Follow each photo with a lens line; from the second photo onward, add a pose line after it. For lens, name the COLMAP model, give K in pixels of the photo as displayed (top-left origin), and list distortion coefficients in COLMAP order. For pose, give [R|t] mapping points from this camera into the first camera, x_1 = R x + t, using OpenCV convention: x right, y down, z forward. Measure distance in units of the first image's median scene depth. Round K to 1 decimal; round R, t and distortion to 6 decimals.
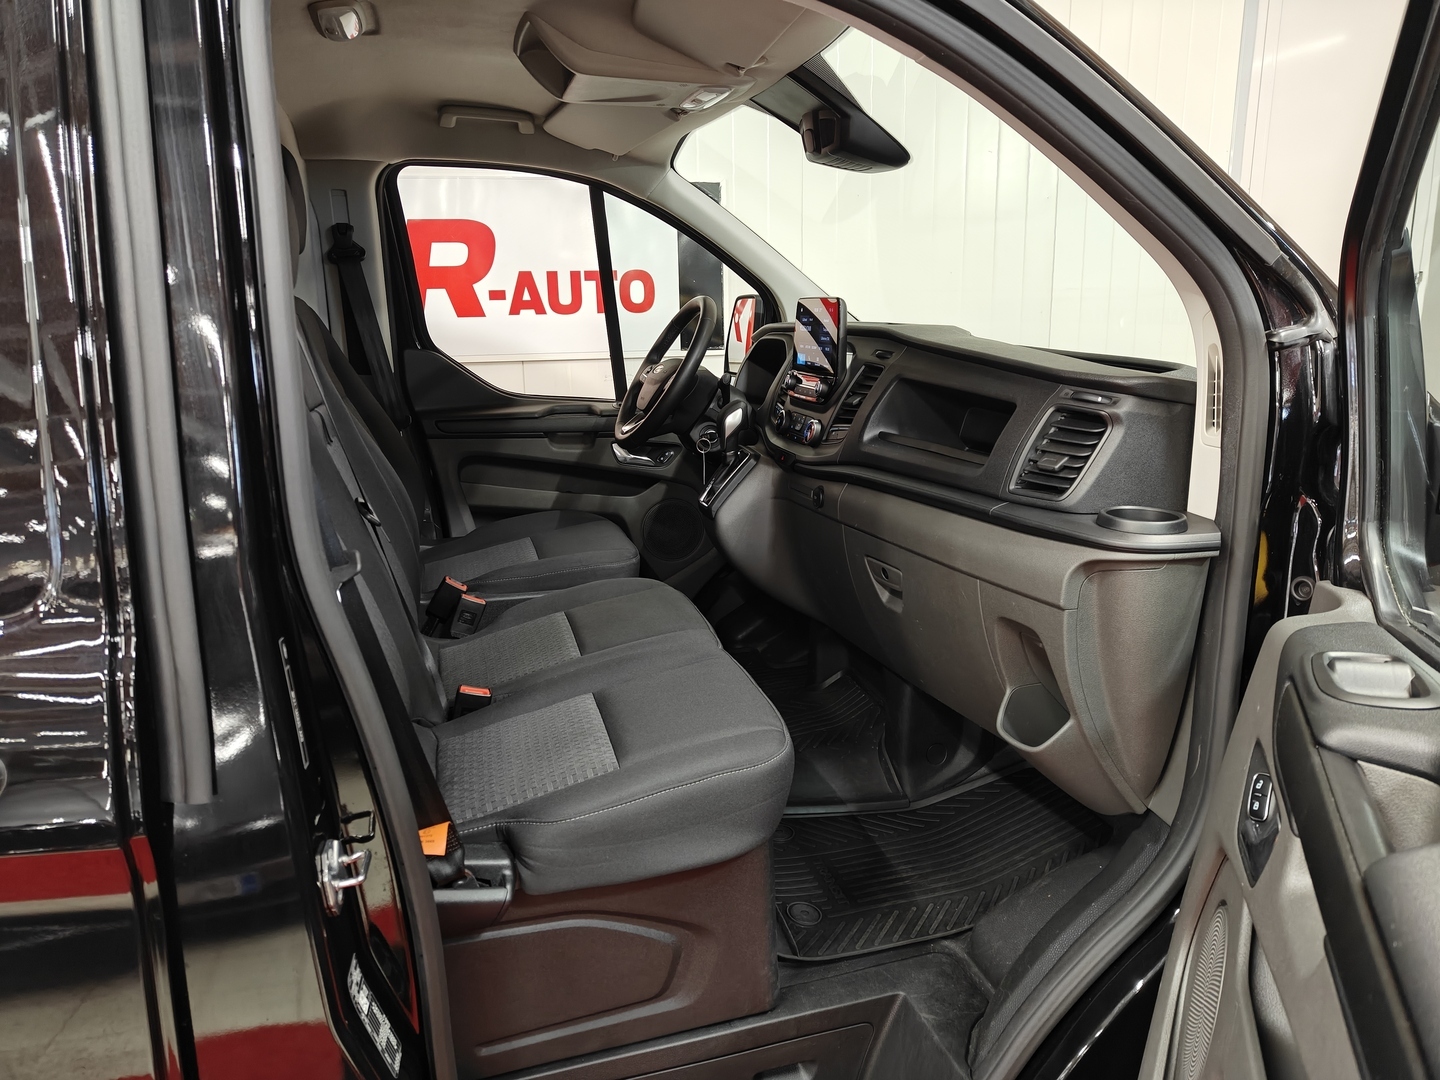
lens RADIAL K [[998.0, 0, 719.4], [0, 998.0, 545.6], [0, 0, 1]] dist [0.010866, -0.003067]
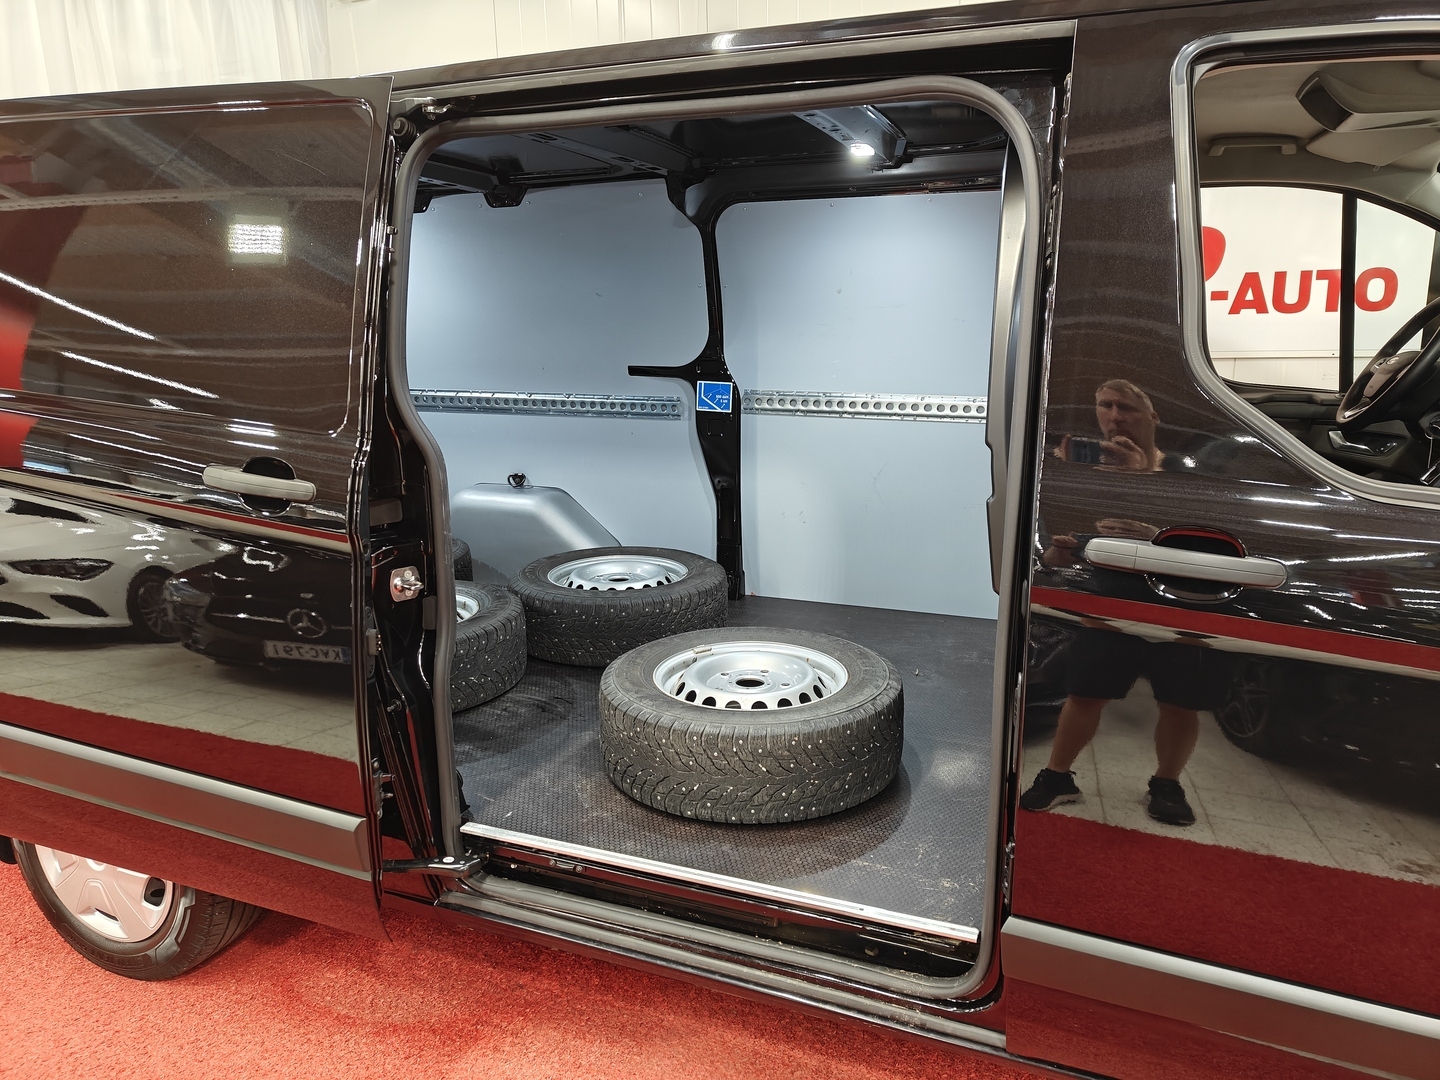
lens RADIAL K [[998.0, 0, 722.2], [0, 998.0, 540.4], [0, 0, 1]] dist [0.010866, -0.003067]
pose [[0.802970, 0.130234, -0.581617, 0.011219], [-0.134648, 0.990245, 0.035840, 0.065383], [0.580611, 0.049535, 0.812673, -0.258970]]
